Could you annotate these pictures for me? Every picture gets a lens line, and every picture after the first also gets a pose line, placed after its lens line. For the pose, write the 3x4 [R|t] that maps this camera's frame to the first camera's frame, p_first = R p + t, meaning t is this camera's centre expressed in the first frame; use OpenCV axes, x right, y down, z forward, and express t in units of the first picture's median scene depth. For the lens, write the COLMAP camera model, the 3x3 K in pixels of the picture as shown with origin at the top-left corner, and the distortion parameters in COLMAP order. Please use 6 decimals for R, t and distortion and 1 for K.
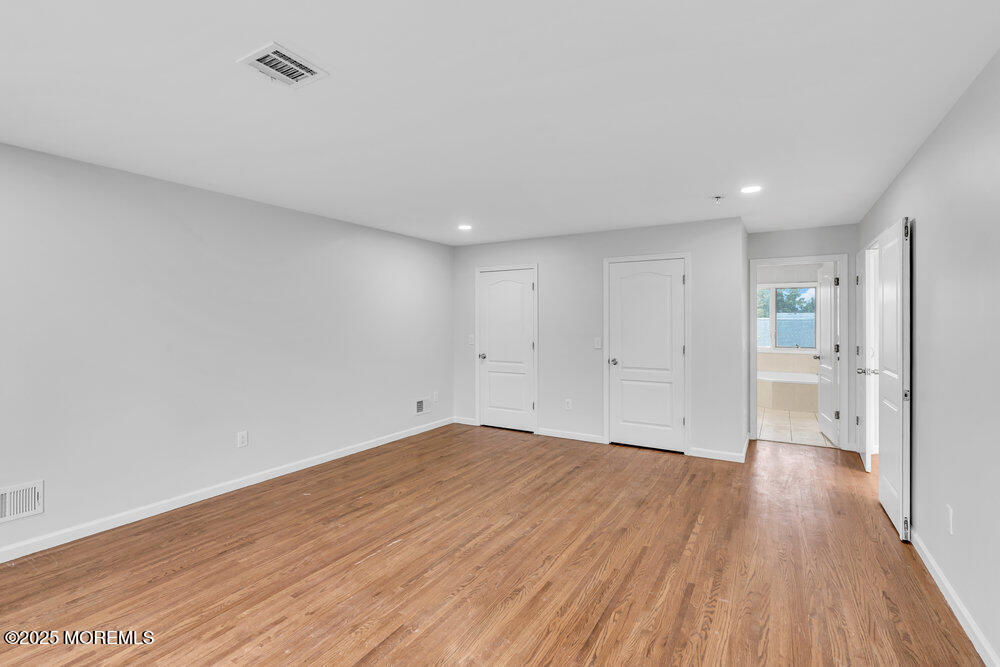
lens RADIAL K [[456.6, 0, 500.4], [0, 456.6, 323.9], [0, 0, 1]] dist [-0.003846, 0.001200]
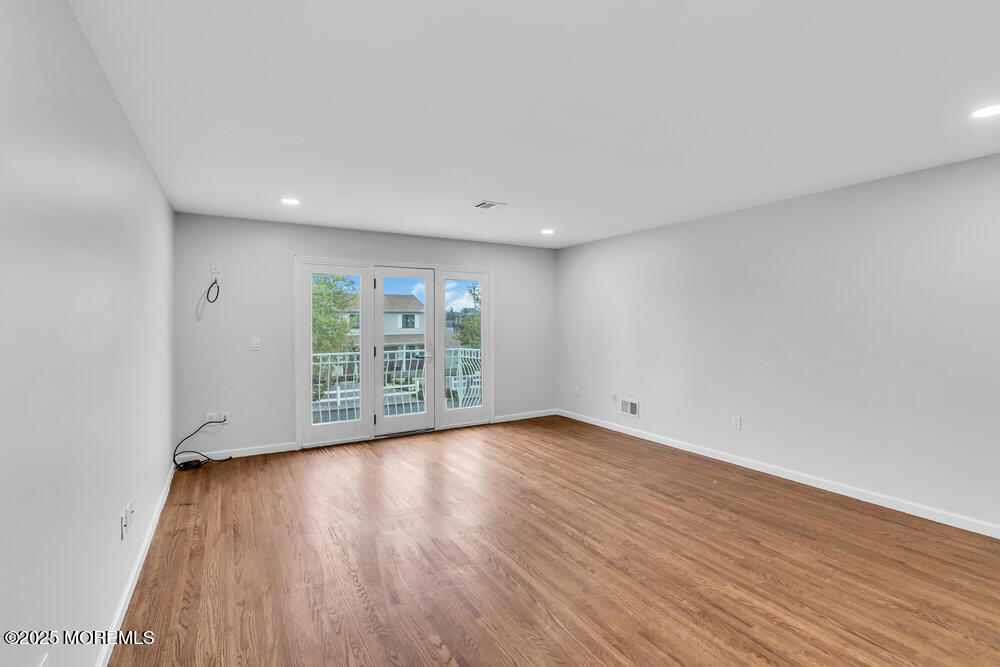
lens RADIAL K [[456.6, 0, 500.3], [0, 456.6, 328.0], [0, 0, 1]] dist [-0.003846, 0.001200]
pose [[-0.462991, 0.017262, -0.886195, 0.811450], [-0.000976, 0.999800, 0.019985, -0.001020], [0.886362, 0.010118, -0.462882, 1.162578]]
